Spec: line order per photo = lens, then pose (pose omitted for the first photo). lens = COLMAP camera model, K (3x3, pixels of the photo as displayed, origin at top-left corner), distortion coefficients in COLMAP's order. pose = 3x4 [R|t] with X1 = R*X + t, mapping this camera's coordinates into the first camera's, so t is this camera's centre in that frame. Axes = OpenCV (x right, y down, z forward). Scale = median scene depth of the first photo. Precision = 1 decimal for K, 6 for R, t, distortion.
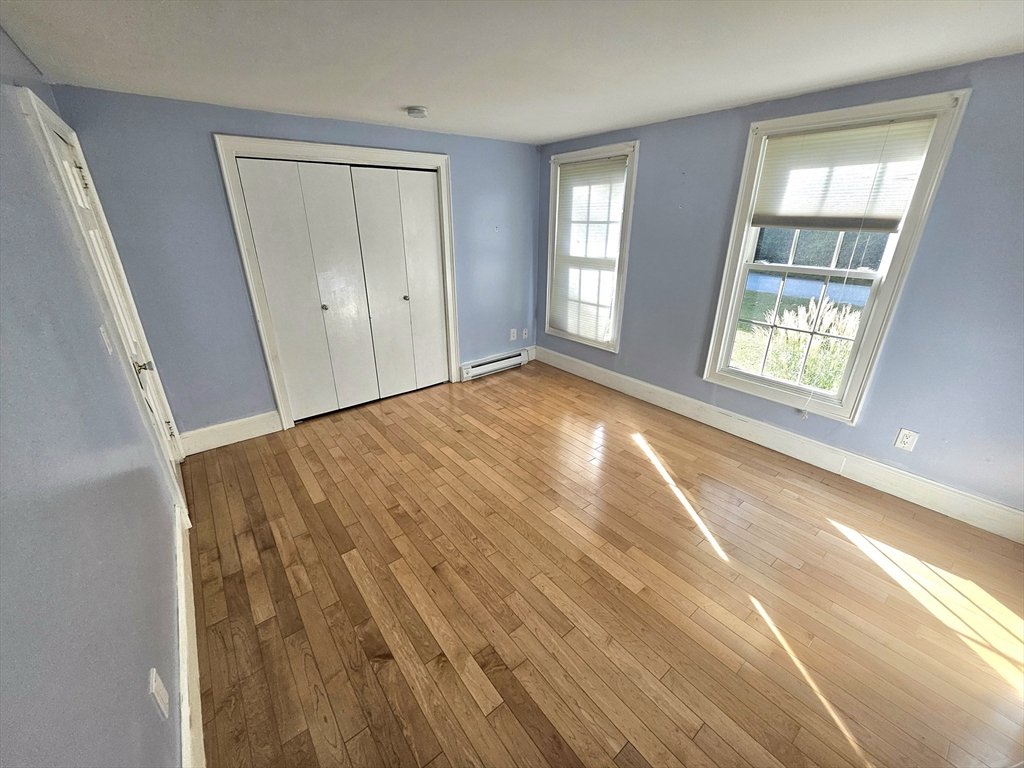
lens RADIAL K [[407.4, 0, 506.9], [0, 407.4, 385.4], [0, 0, 1]] dist [-0.003560, -0.000295]
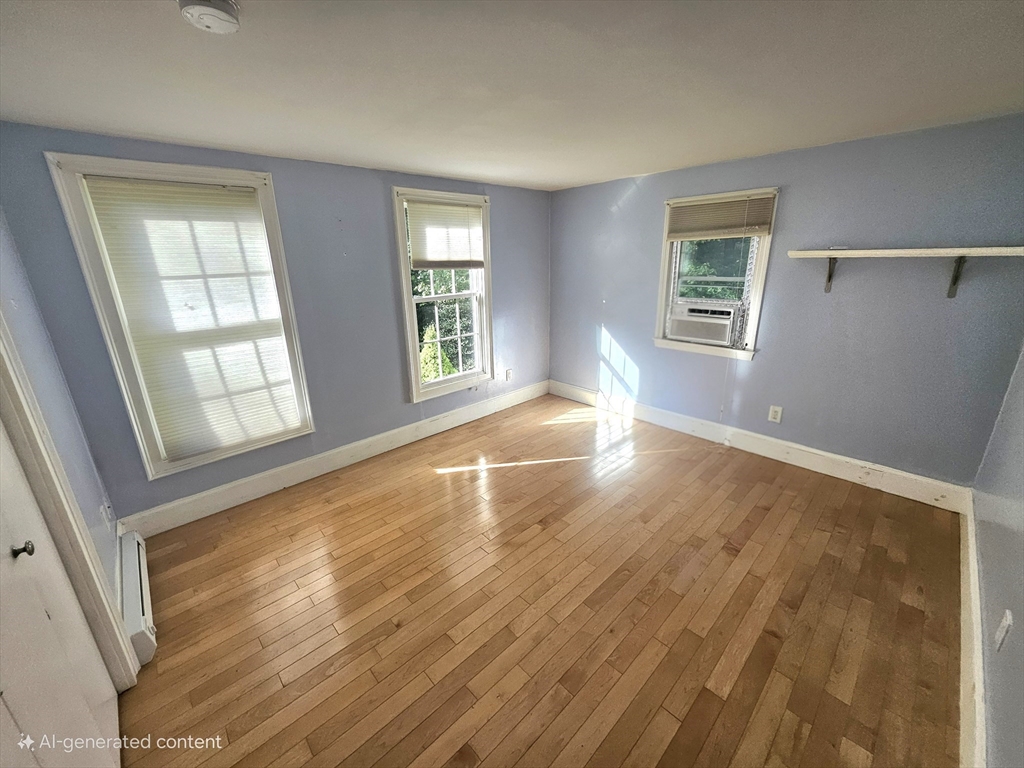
lens RADIAL K [[407.4, 0, 506.1], [0, 407.4, 380.7], [0, 0, 1]] dist [-0.003560, -0.000295]
pose [[-0.091301, -0.288296, 0.953179, -0.535328], [0.401943, 0.865074, 0.300148, -0.275338], [-0.911102, 0.410527, 0.036896, 0.648118]]
